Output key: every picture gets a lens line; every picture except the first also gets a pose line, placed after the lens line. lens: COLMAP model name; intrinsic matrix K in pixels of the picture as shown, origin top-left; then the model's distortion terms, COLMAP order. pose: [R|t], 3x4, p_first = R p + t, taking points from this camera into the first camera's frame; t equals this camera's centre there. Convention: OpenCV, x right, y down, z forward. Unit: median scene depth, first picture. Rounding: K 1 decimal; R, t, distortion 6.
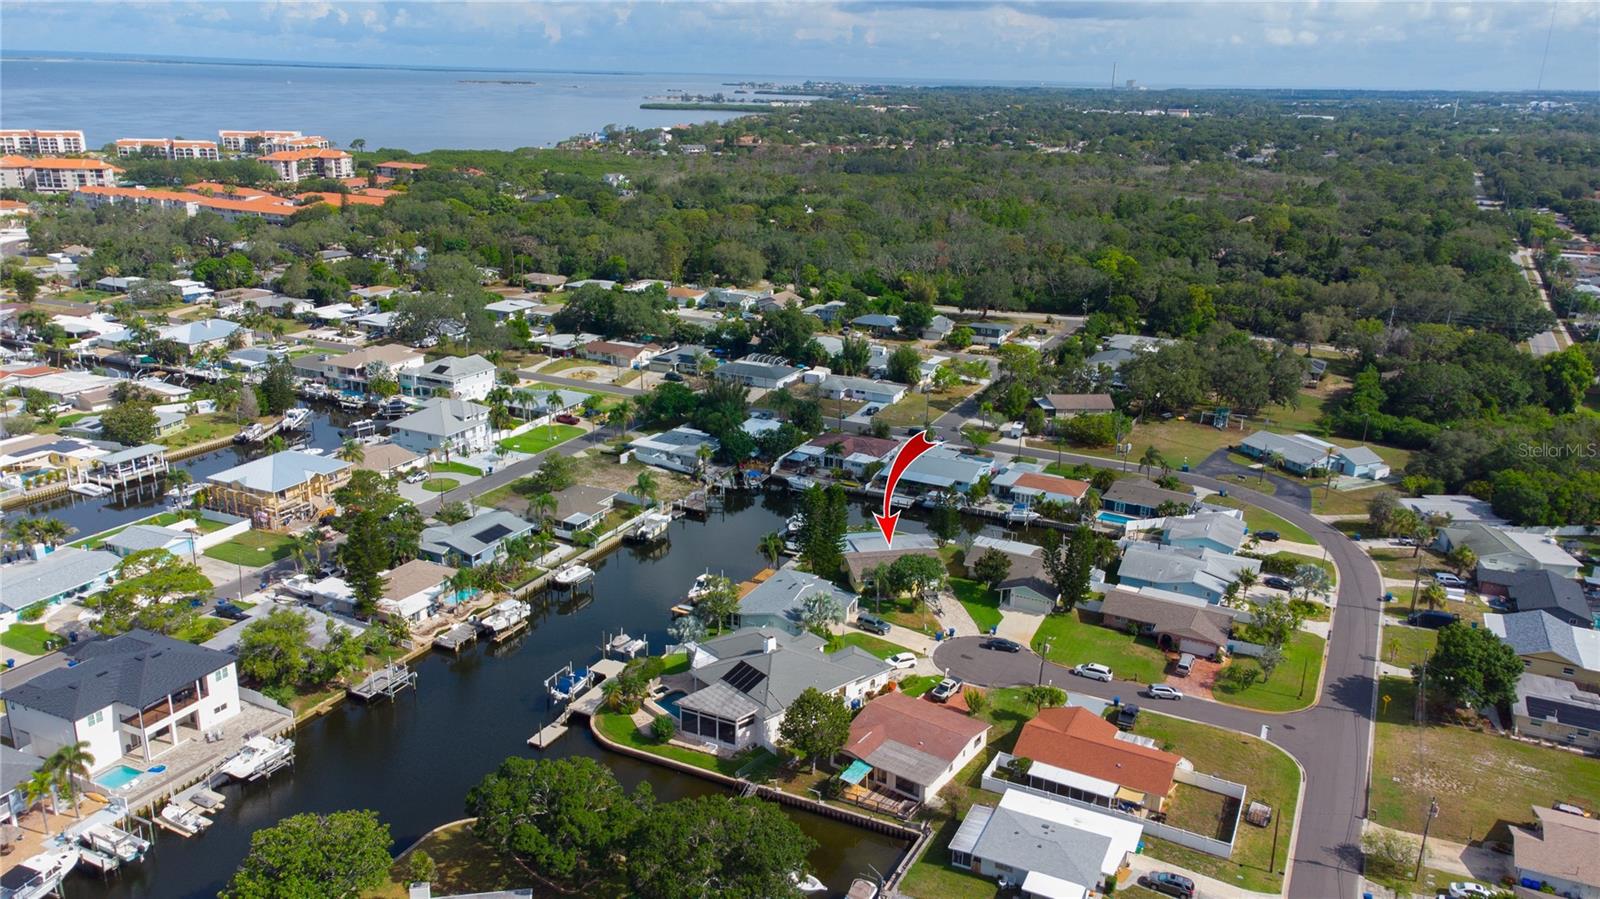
lens RADIAL K [[1171.5, 0, 800.0], [0, 1171.5, 449.5], [0, 0, 1]] dist [0.074297, -0.000739]
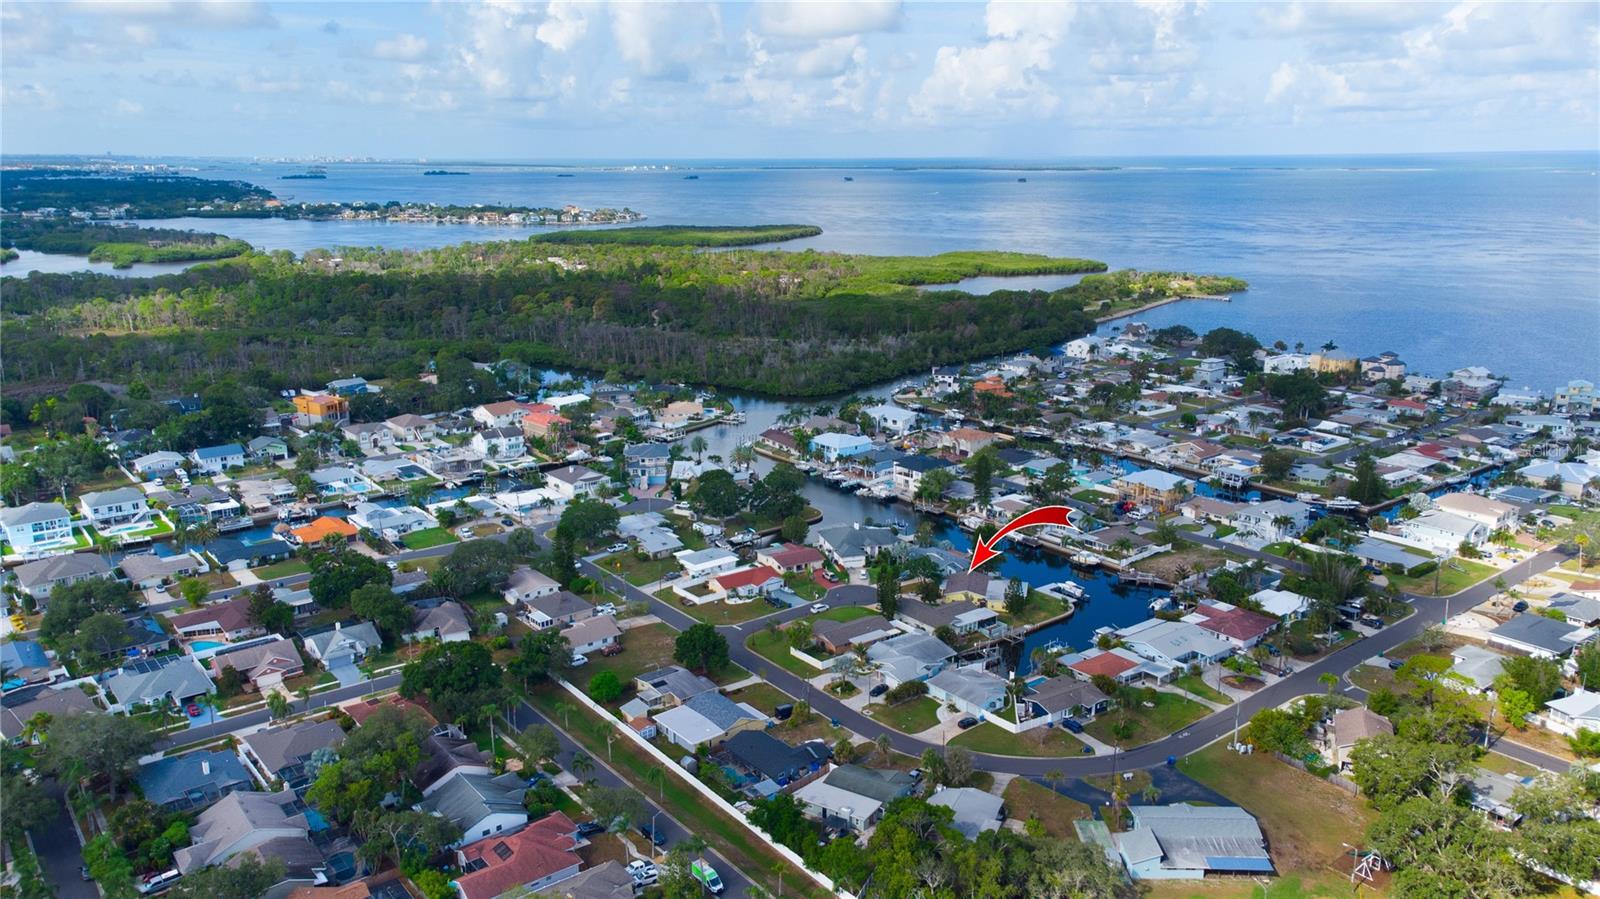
lens RADIAL K [[1141.5, 0, 800.0], [0, 1141.5, 449.5], [0, 0, 1]] dist [-0.031900, 0.105910]
pose [[-0.427224, 0.207585, -0.879993, 1.052637], [-0.276535, 0.896646, 0.345767, -0.379827], [0.860818, 0.391069, -0.325664, 0.863387]]
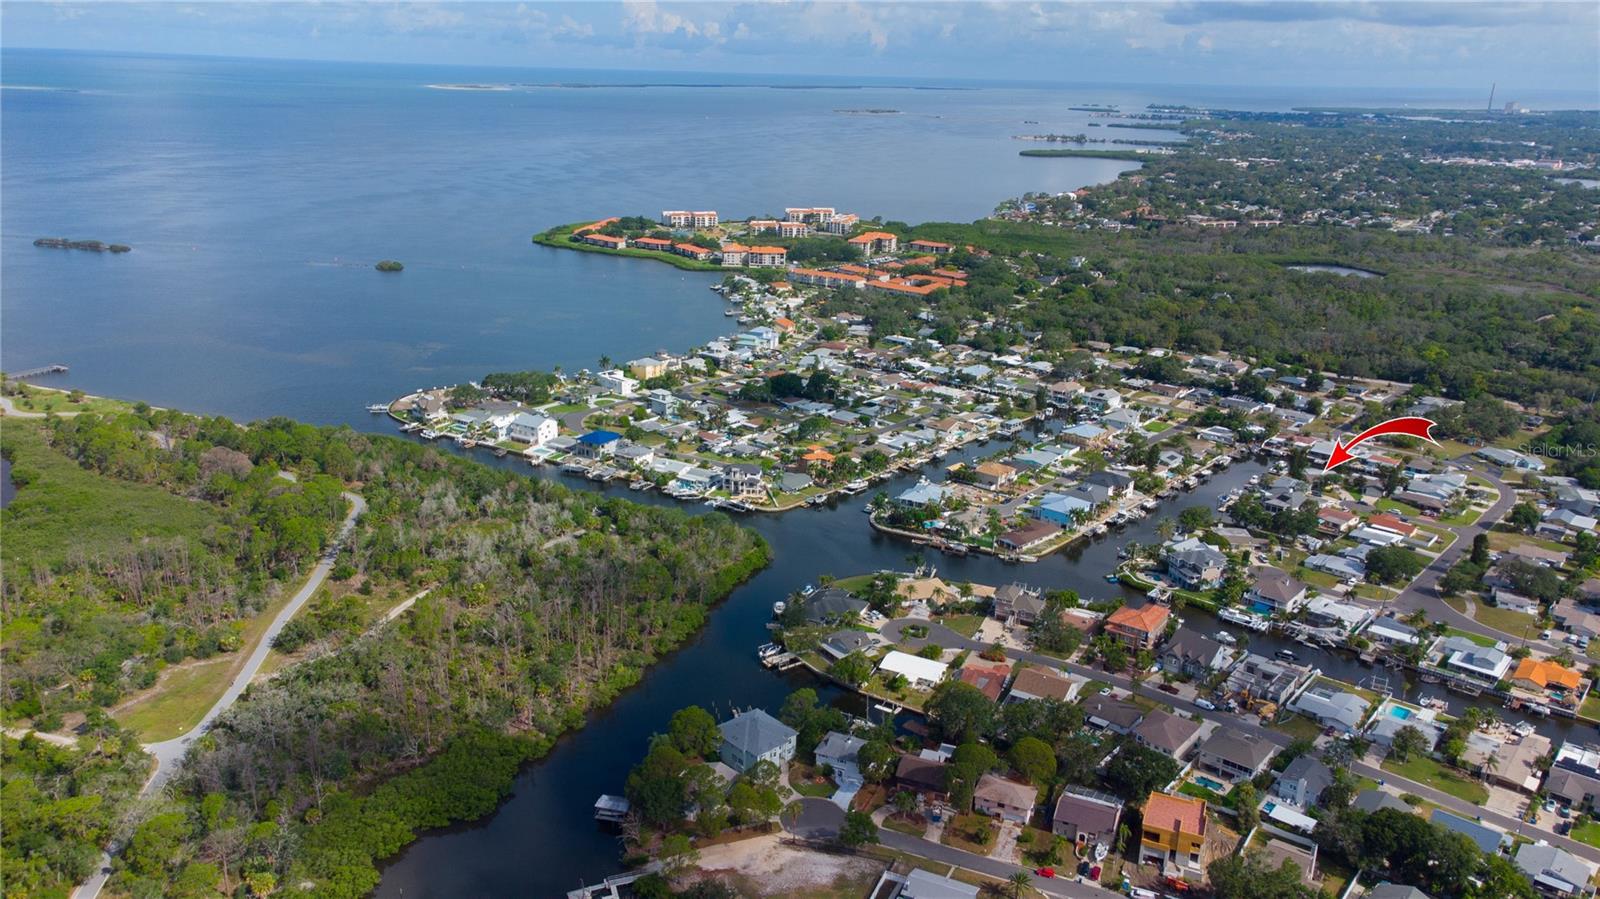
lens RADIAL K [[1141.5, 0, 800.0], [0, 1141.5, 449.5], [0, 0, 1]] dist [-0.031900, 0.105910]
pose [[0.962426, 0.078593, -0.259920, -0.304925], [-0.078890, 0.996840, 0.009308, 0.071610], [0.259830, 0.011547, 0.965585, -1.433948]]
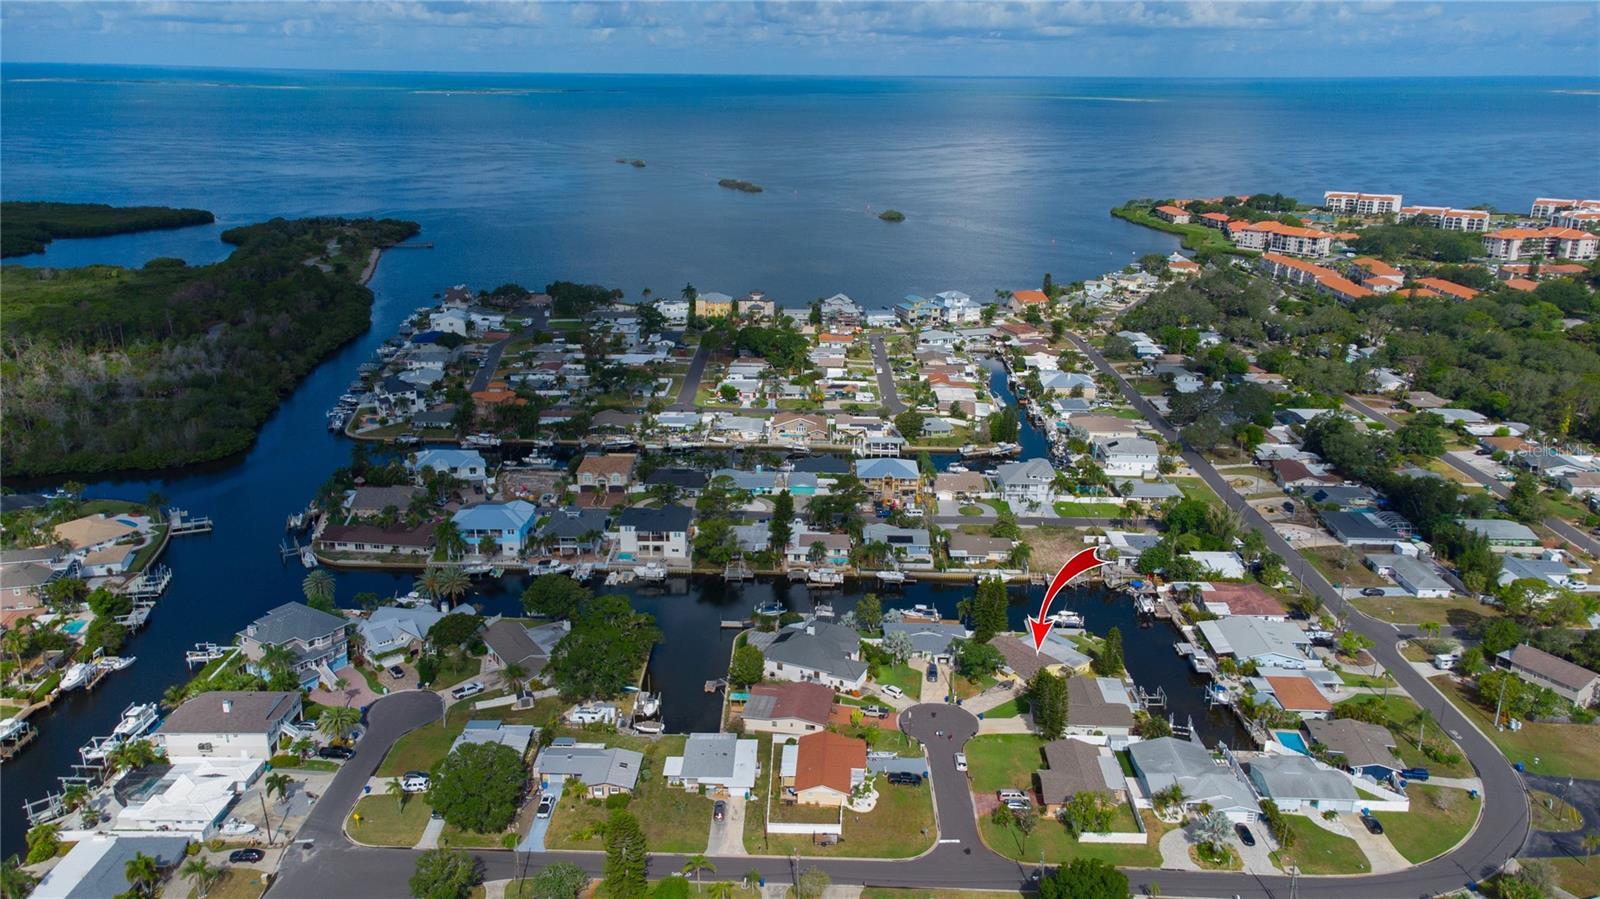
lens RADIAL K [[1171.5, 0, 800.0], [0, 1171.5, 449.5], [0, 0, 1]] dist [0.074297, -0.000739]
pose [[0.431019, 0.257133, -0.864931, 0.720403], [-0.277746, 0.949807, 0.143956, -0.165218], [0.858533, 0.178184, 0.480802, 0.094543]]
